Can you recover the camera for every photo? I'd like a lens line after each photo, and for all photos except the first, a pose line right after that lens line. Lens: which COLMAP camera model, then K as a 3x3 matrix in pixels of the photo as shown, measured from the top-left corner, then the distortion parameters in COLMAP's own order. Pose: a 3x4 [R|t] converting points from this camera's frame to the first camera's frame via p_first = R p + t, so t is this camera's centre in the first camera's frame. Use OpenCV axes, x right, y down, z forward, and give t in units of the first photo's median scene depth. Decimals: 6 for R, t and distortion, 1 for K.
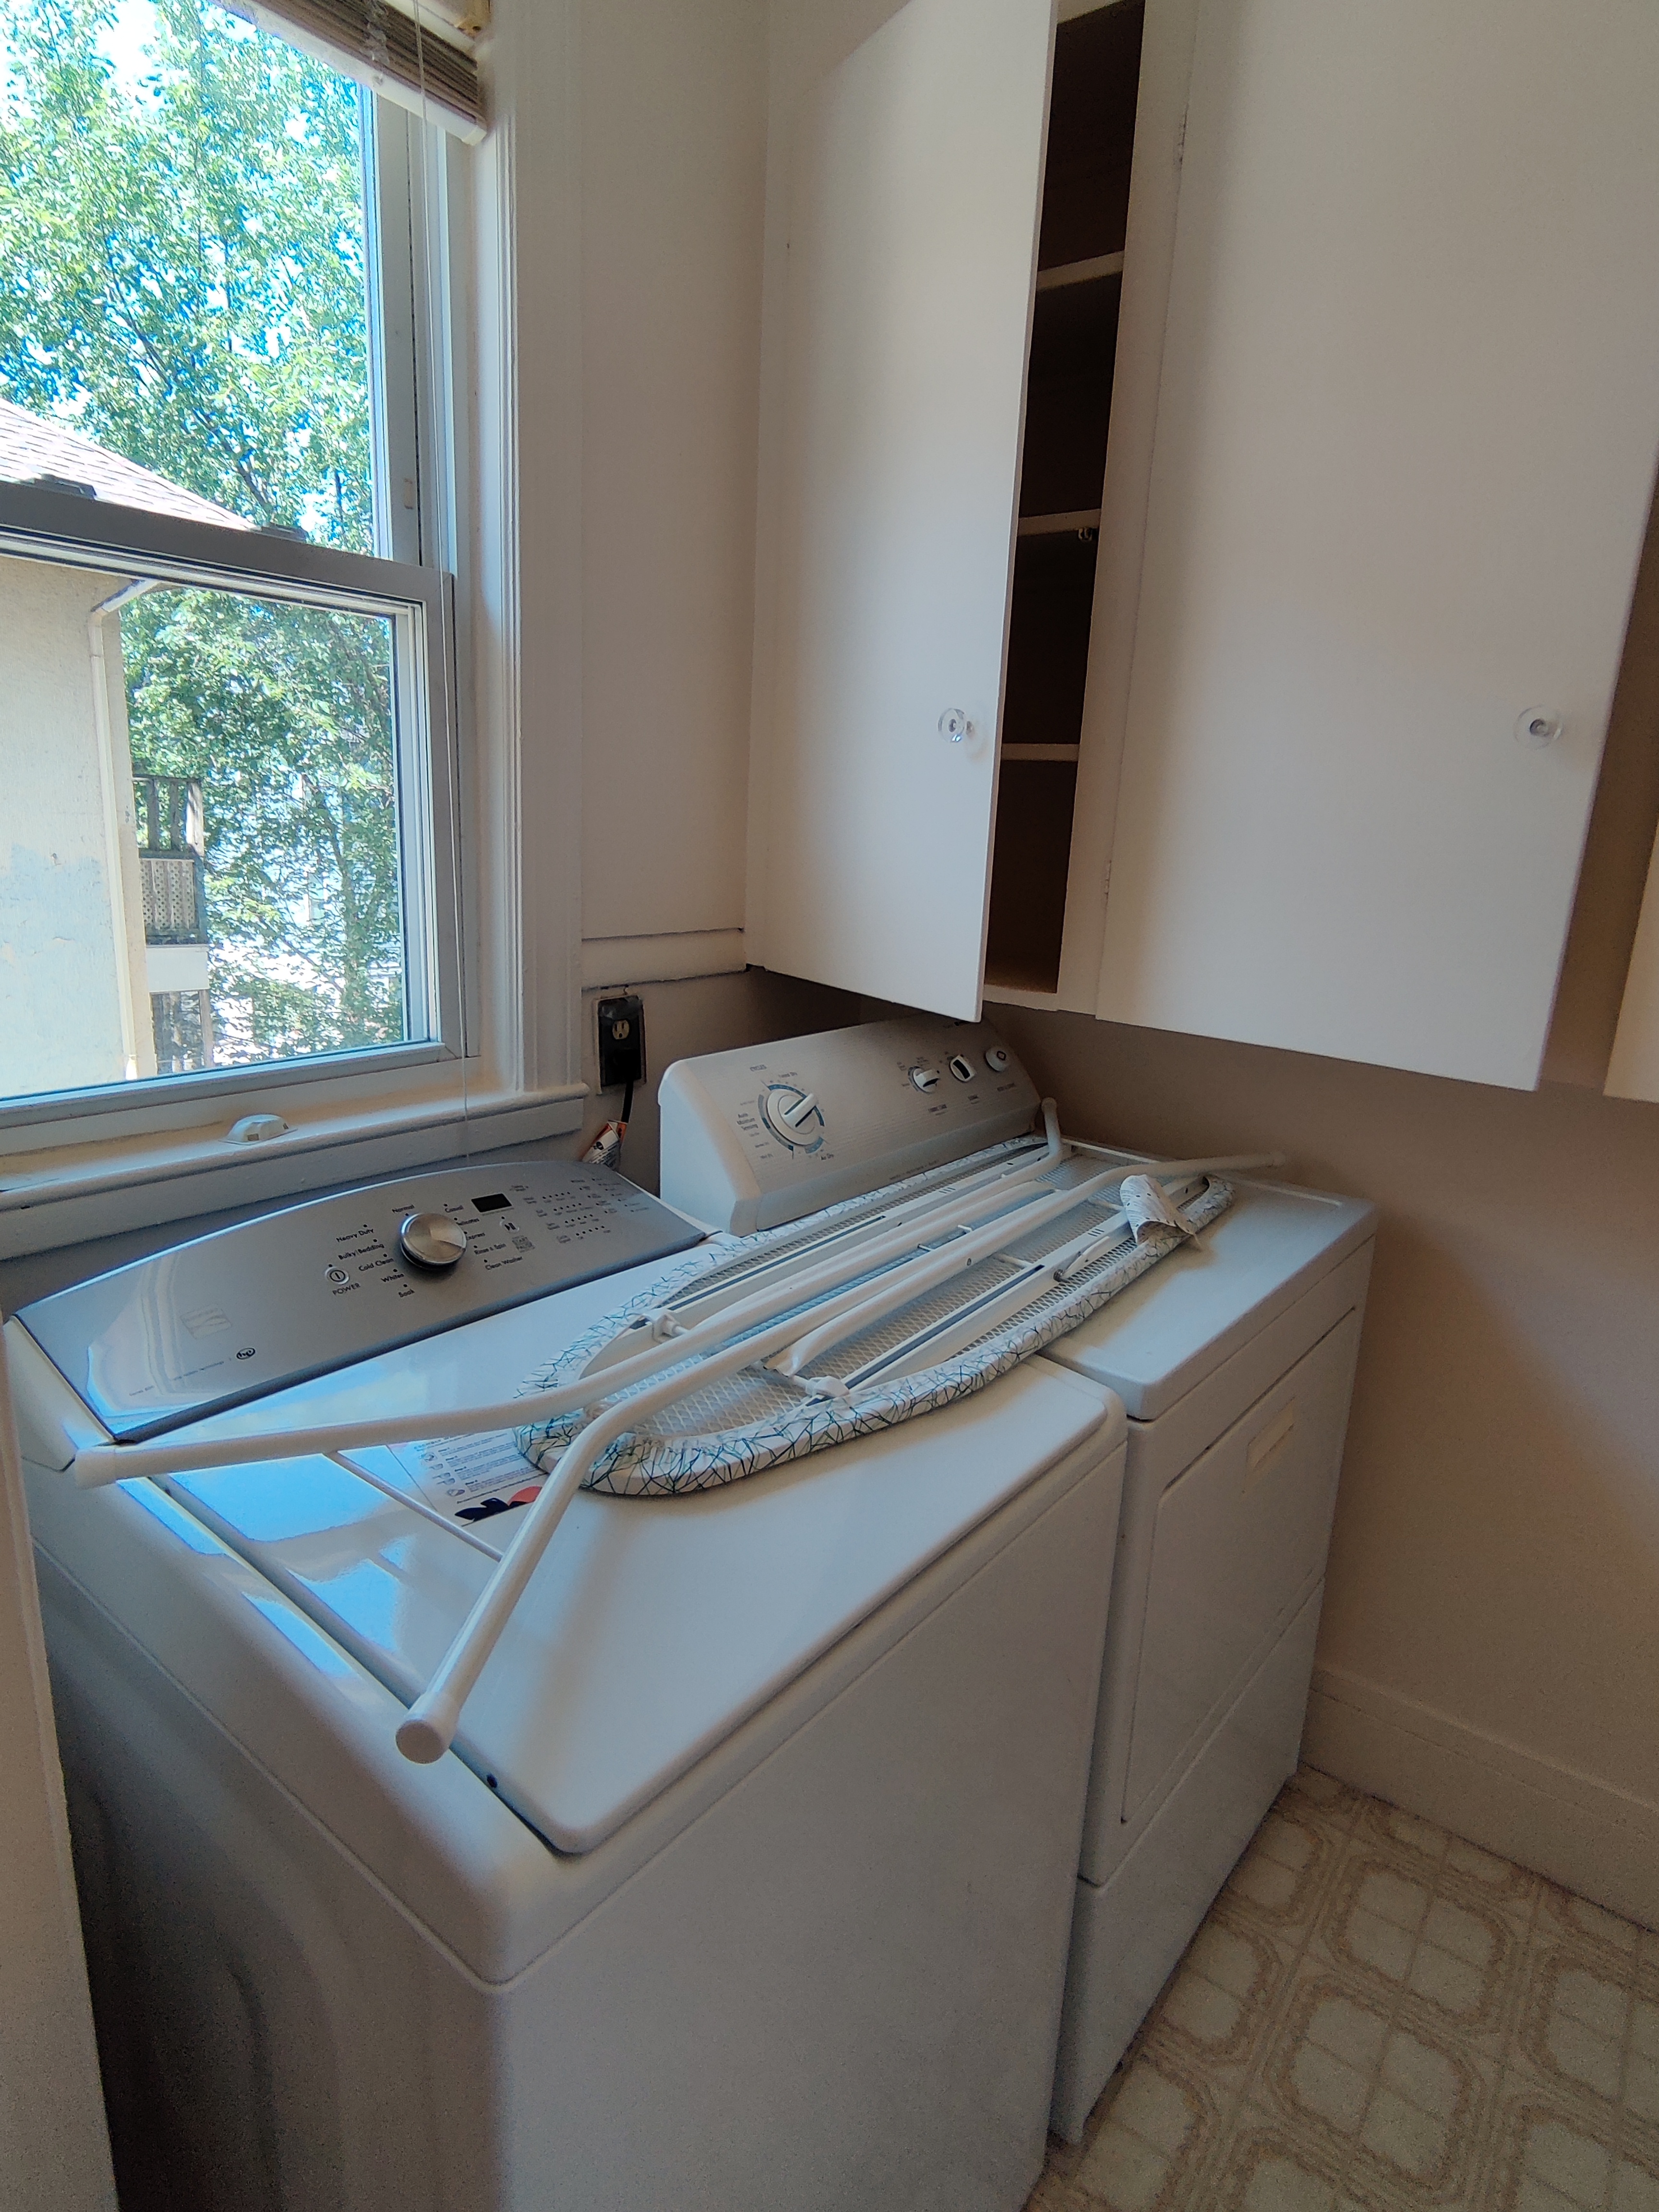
lens RADIAL K [[1205.4, 0, 833.3], [0, 1205.4, 1118.6], [0, 0, 1]] dist [-0.003582, 0.001656]
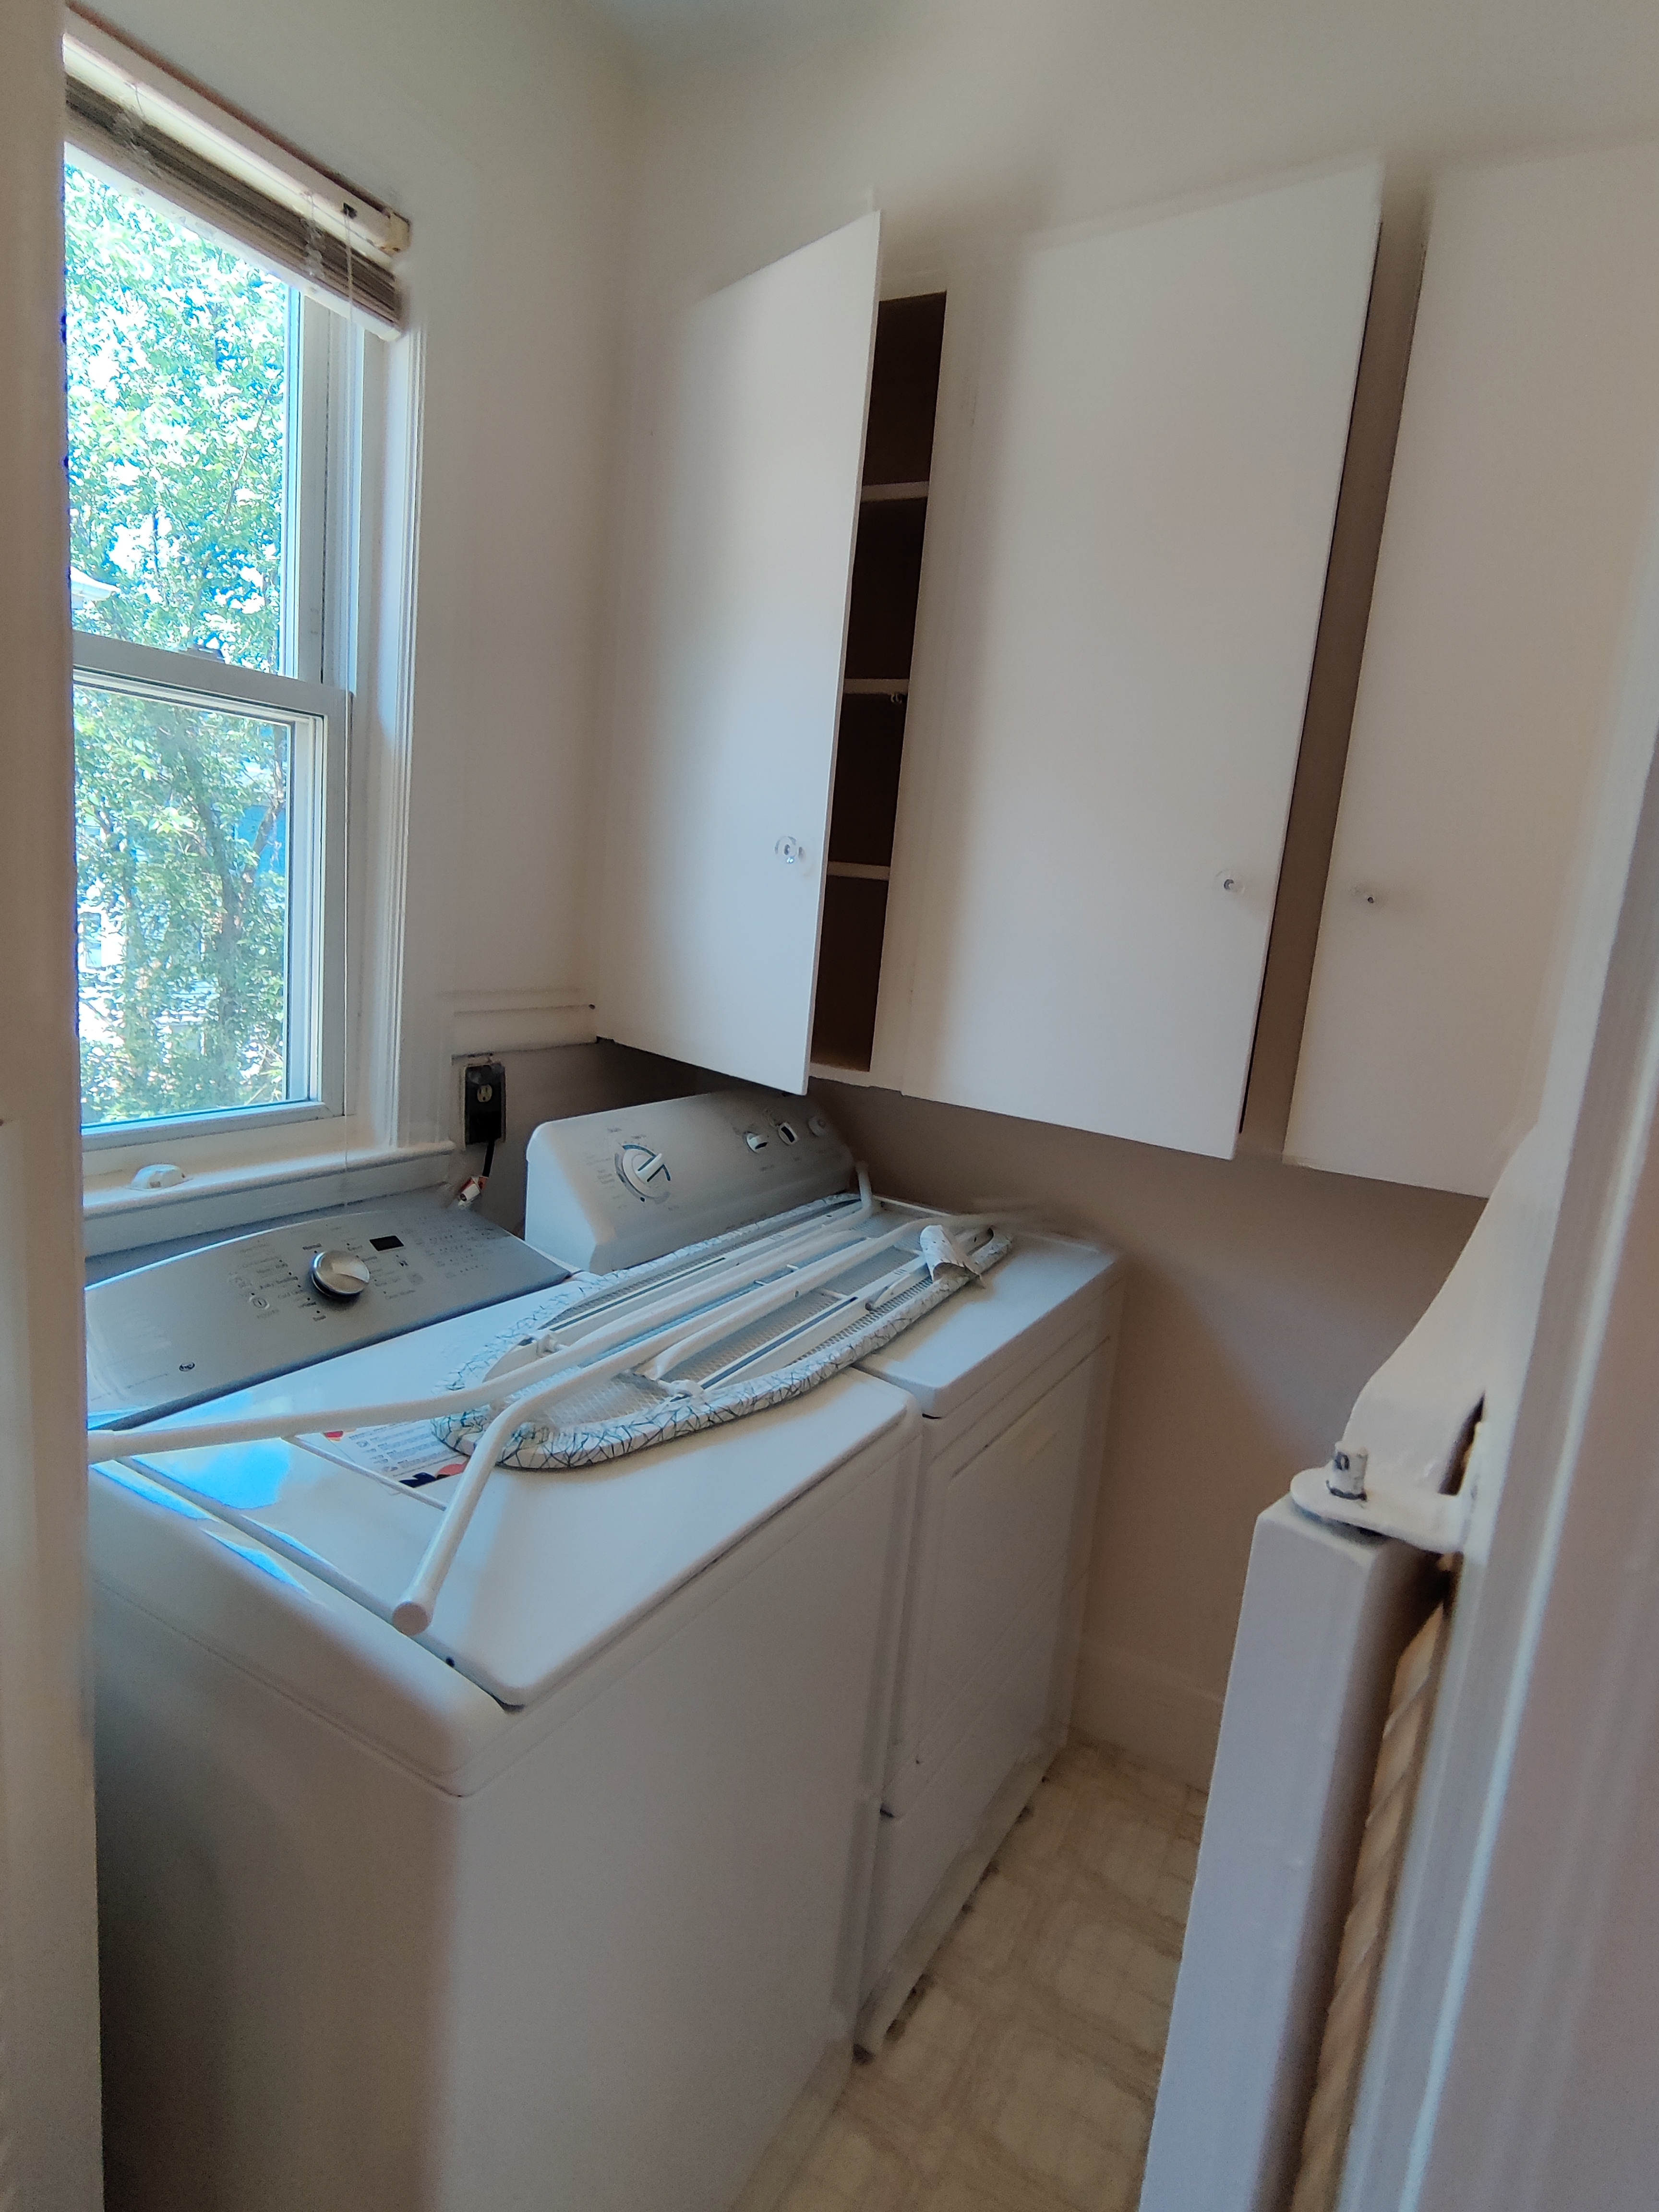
lens RADIAL K [[1205.4, 0, 833.3], [0, 1205.4, 1118.6], [0, 0, 1]] dist [-0.003582, 0.001656]
pose [[0.987829, 0.019362, 0.154331, -0.039447], [-0.011188, 0.998497, -0.053660, 0.007531], [-0.155138, 0.051280, 0.986561, -0.199632]]
